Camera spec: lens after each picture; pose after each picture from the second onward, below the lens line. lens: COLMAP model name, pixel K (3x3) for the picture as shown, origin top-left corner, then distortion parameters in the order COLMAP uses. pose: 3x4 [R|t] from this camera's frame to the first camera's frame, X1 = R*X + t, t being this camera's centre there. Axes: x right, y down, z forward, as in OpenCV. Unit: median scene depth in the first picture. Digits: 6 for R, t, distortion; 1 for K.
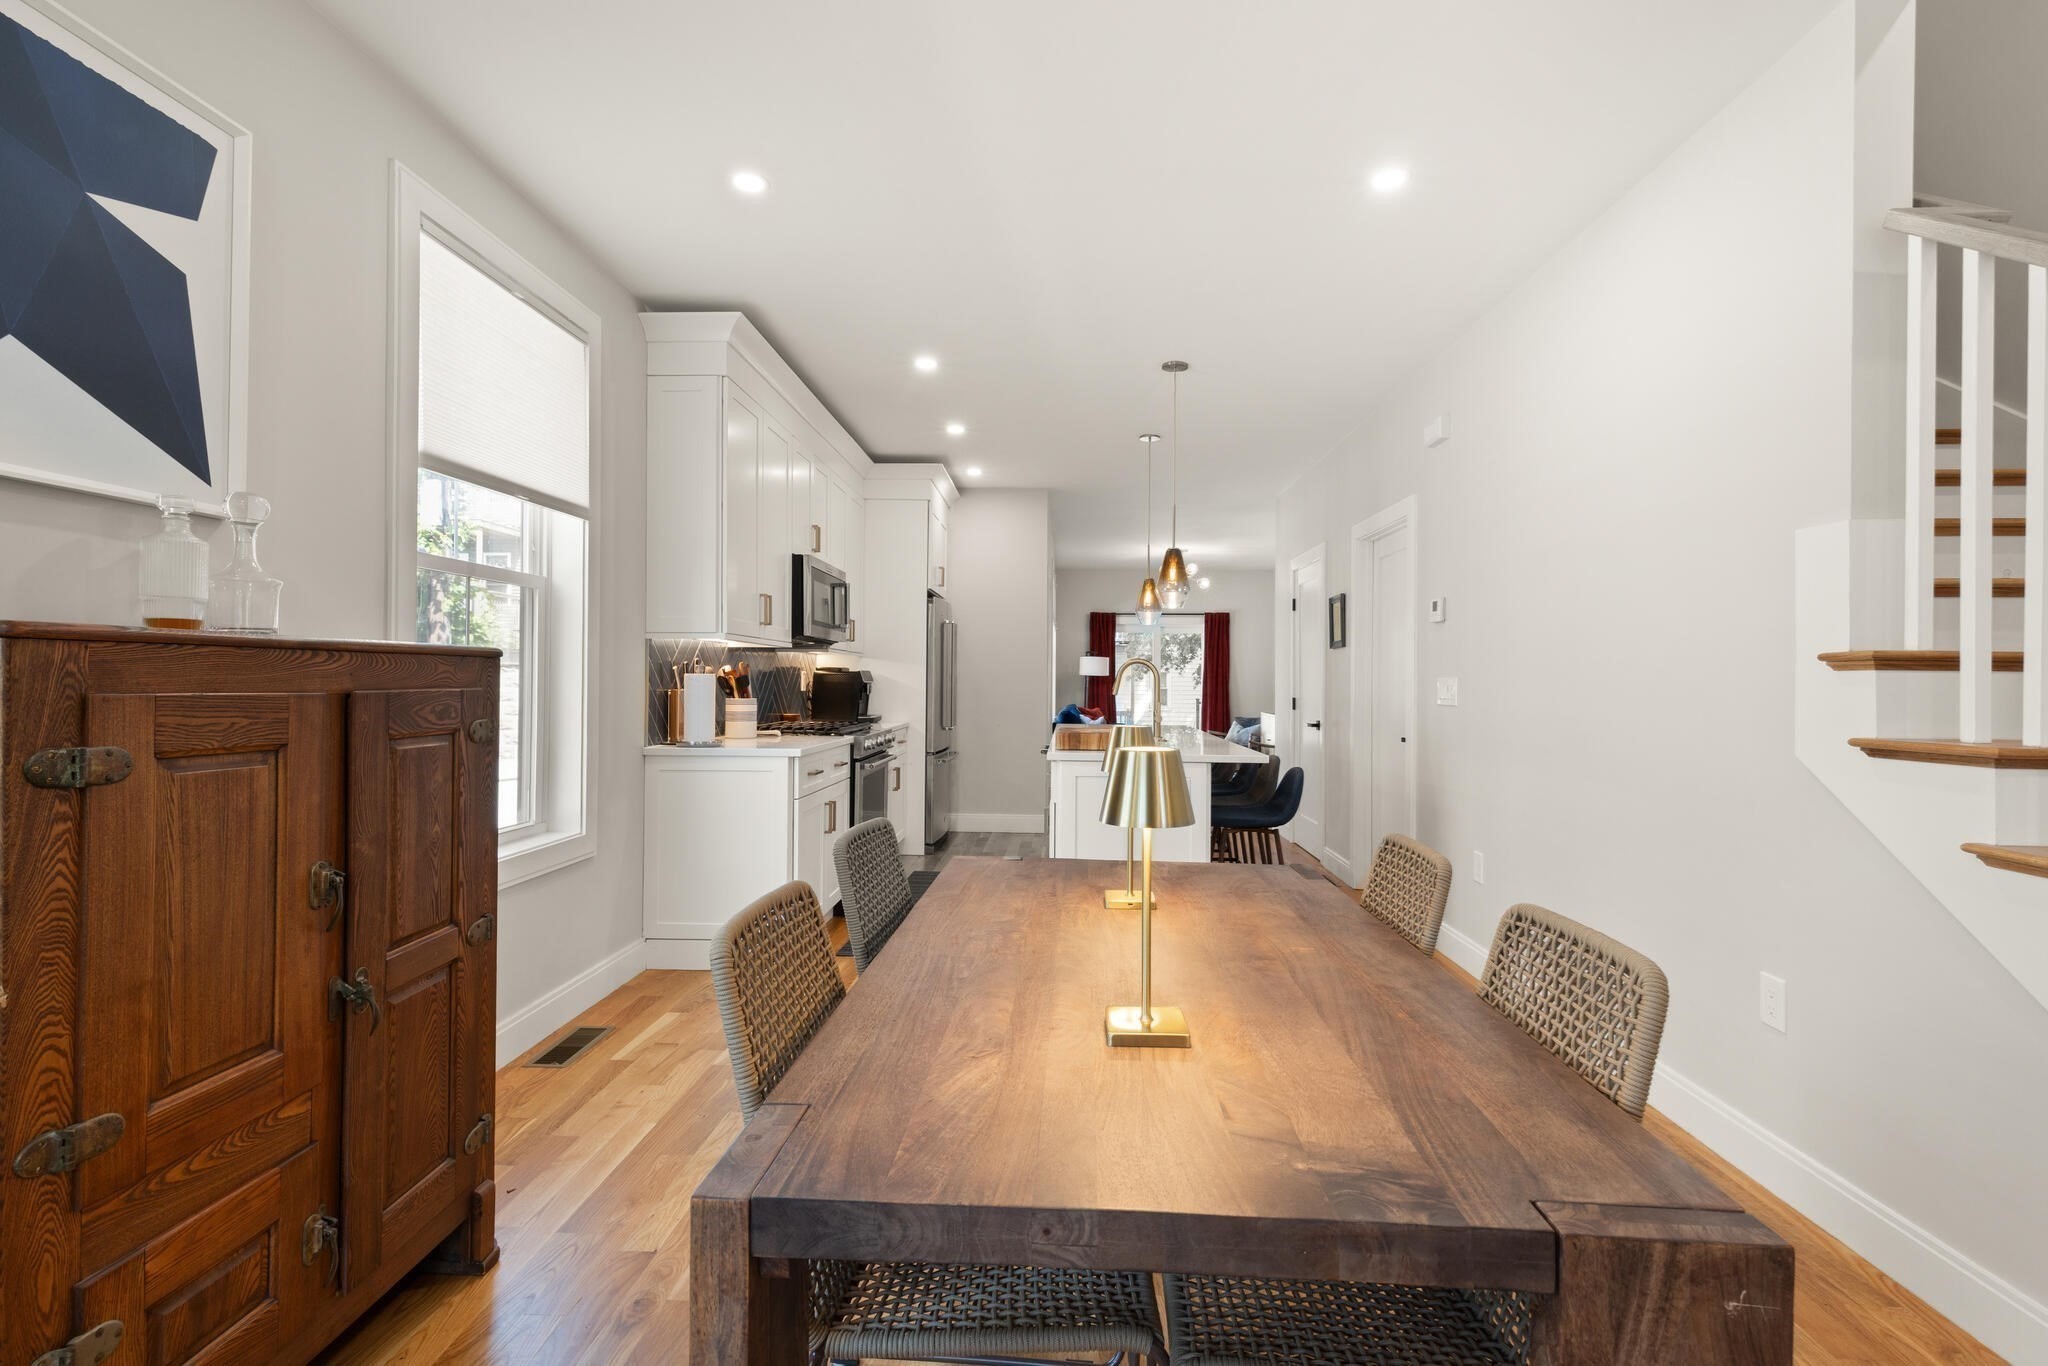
lens RADIAL K [[944.6, 0, 1027.3], [0, 944.6, 678.6], [0, 0, 1]] dist [0.003690, 0.000212]
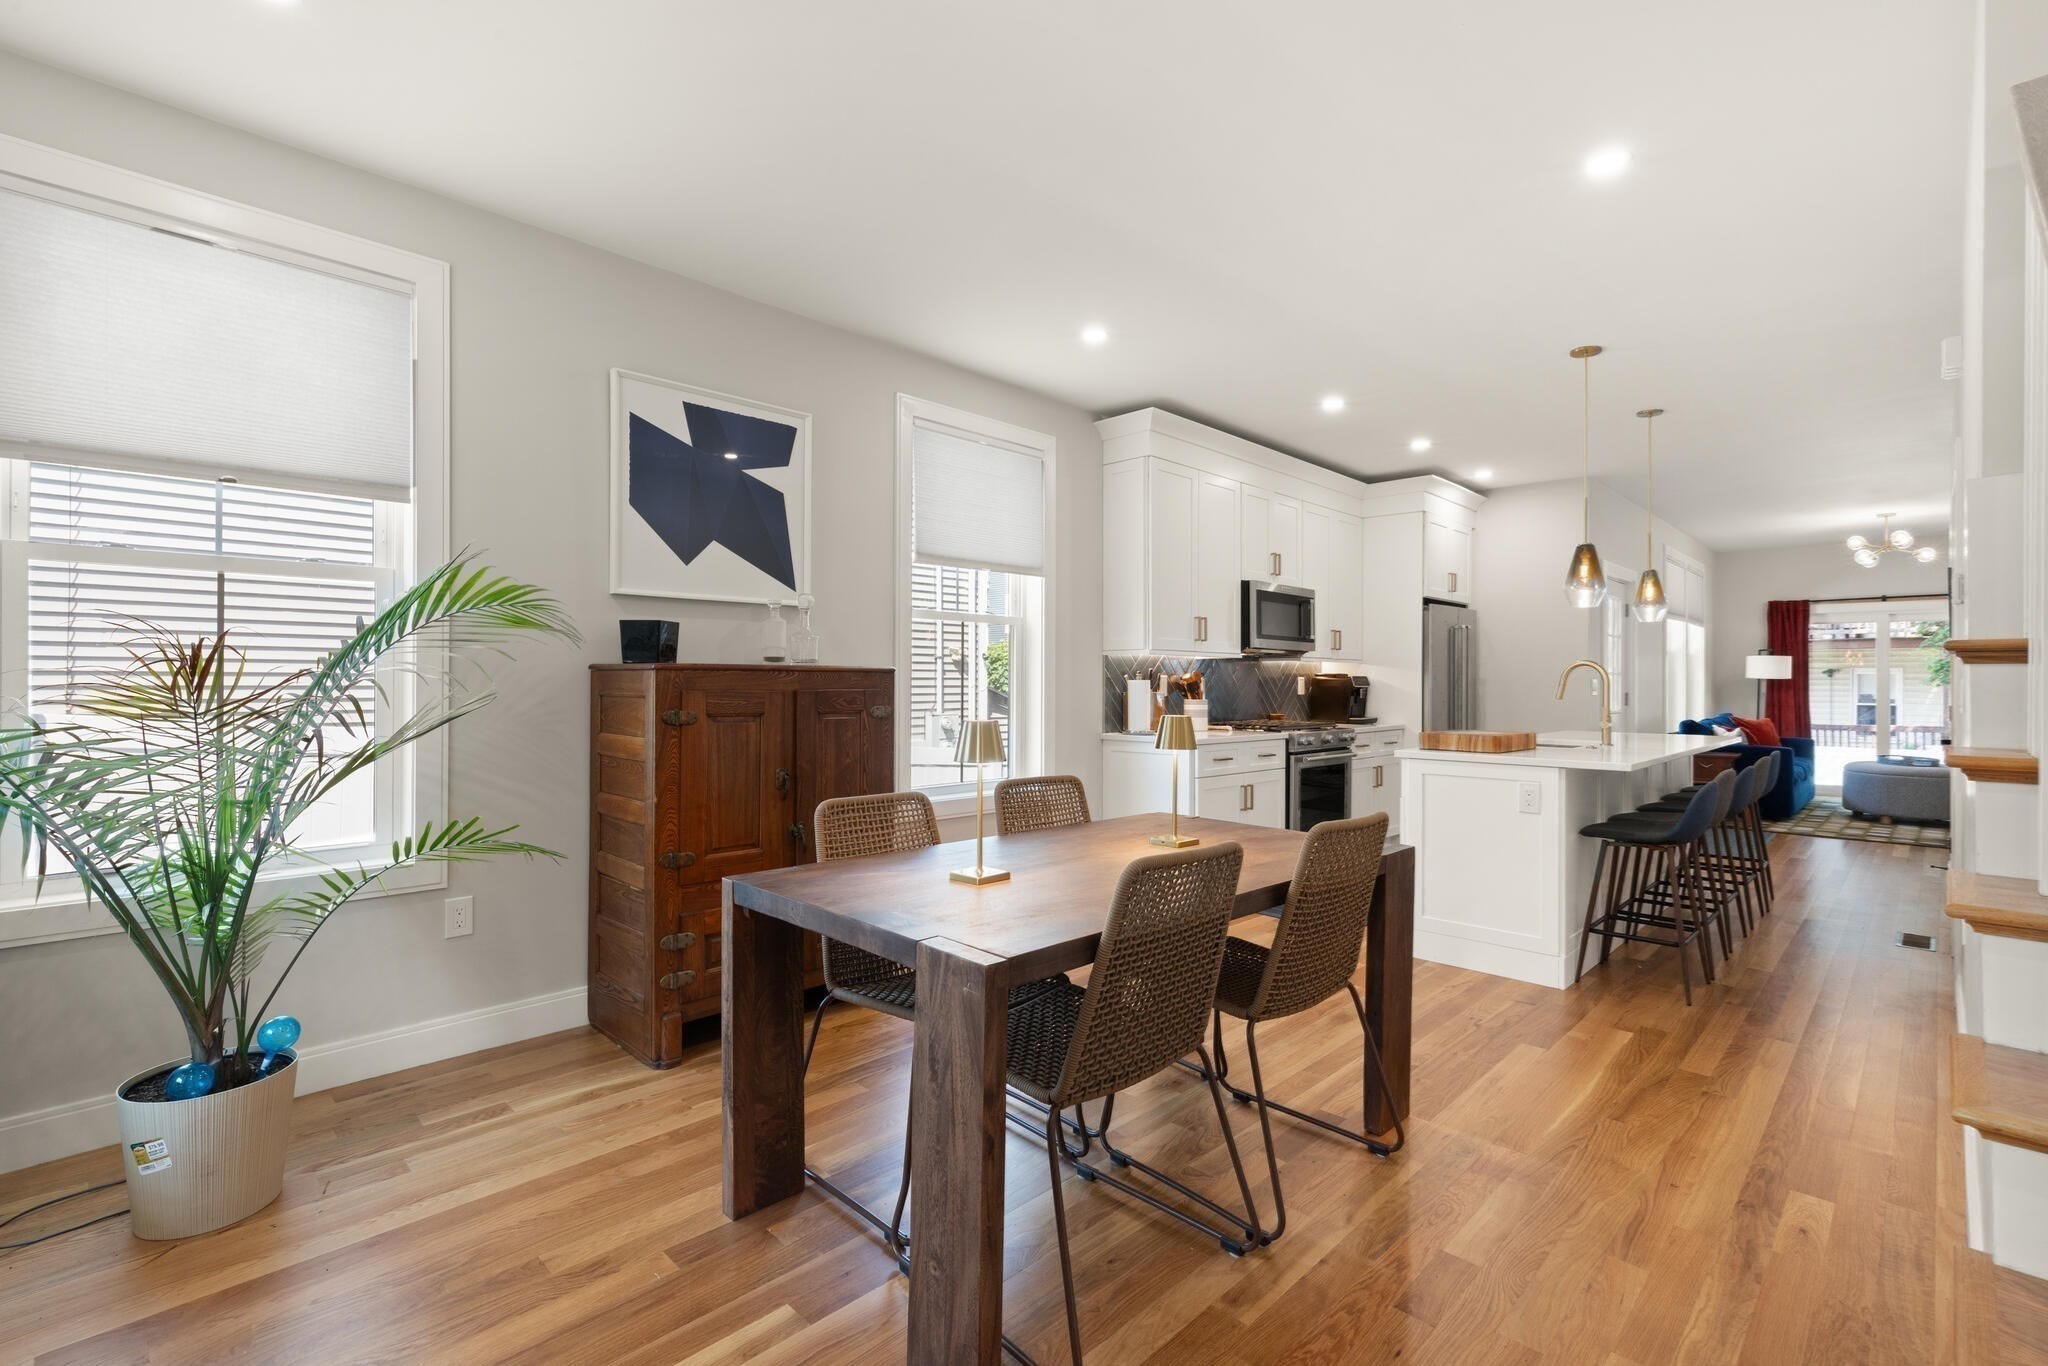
lens RADIAL K [[924.3, 0, 1025.7], [0, 924.3, 678.0], [0, 0, 1]] dist [0.003693, -0.000154]
pose [[0.741566, -0.008832, -0.670822, 0.358859], [0.003943, 0.999953, -0.008807, 0.002327], [0.670868, 0.003886, 0.741566, -0.065415]]
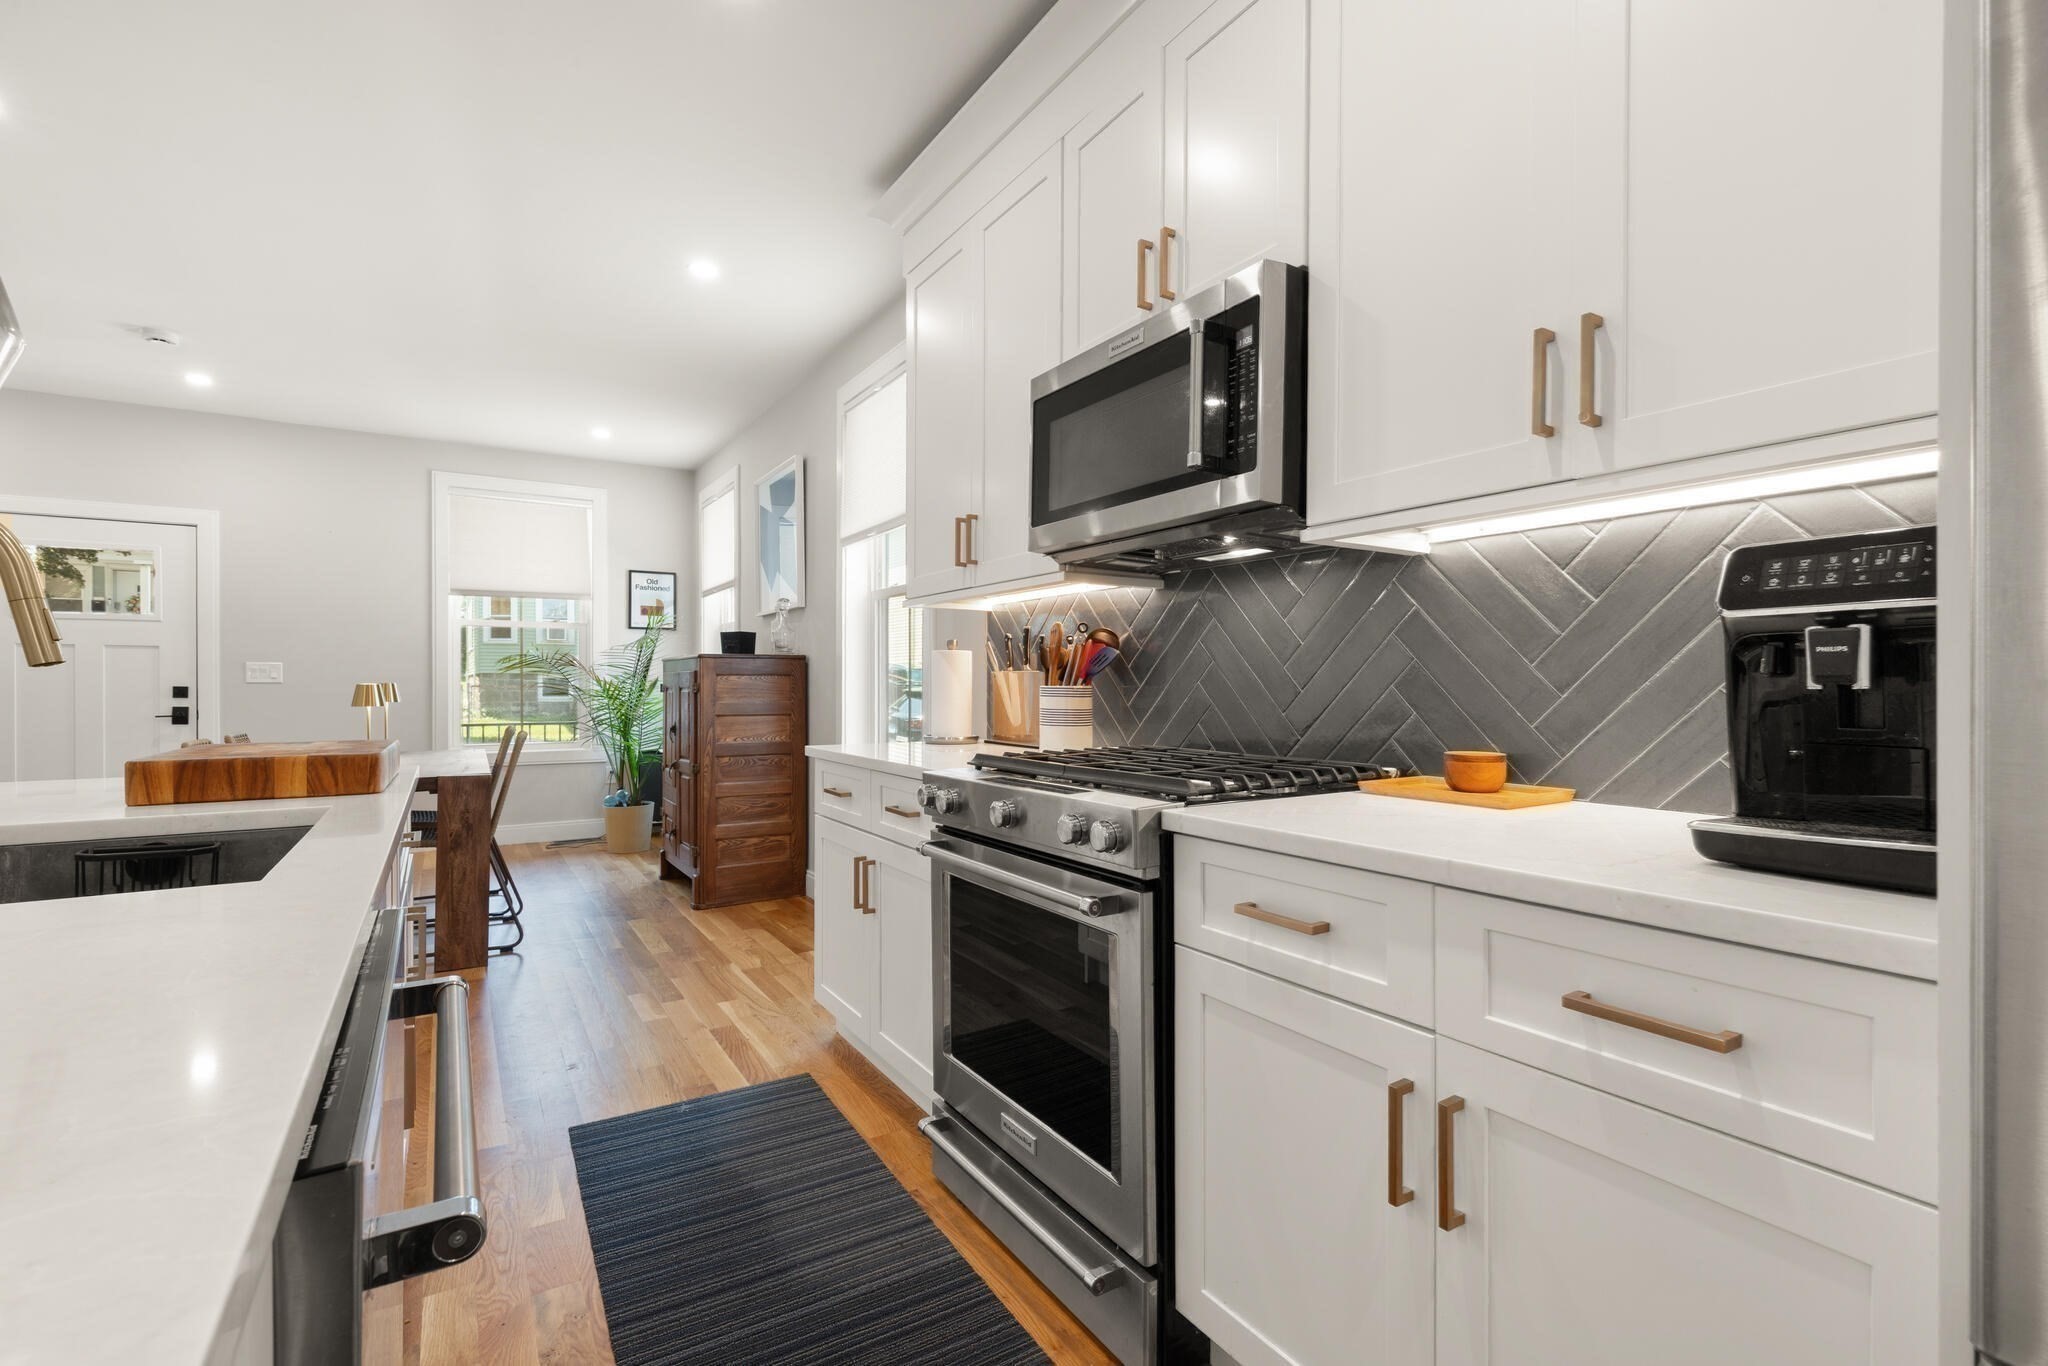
lens RADIAL K [[919.5, 0, 1035.2], [0, 919.5, 690.8], [0, 0, 1]] dist [0.001505, 0.000054]
pose [[-0.816870, -0.004758, -0.576801, 0.032561], [-0.005748, 0.999983, -0.000110, 0.024481], [0.576792, 0.003226, -0.816884, 1.455194]]
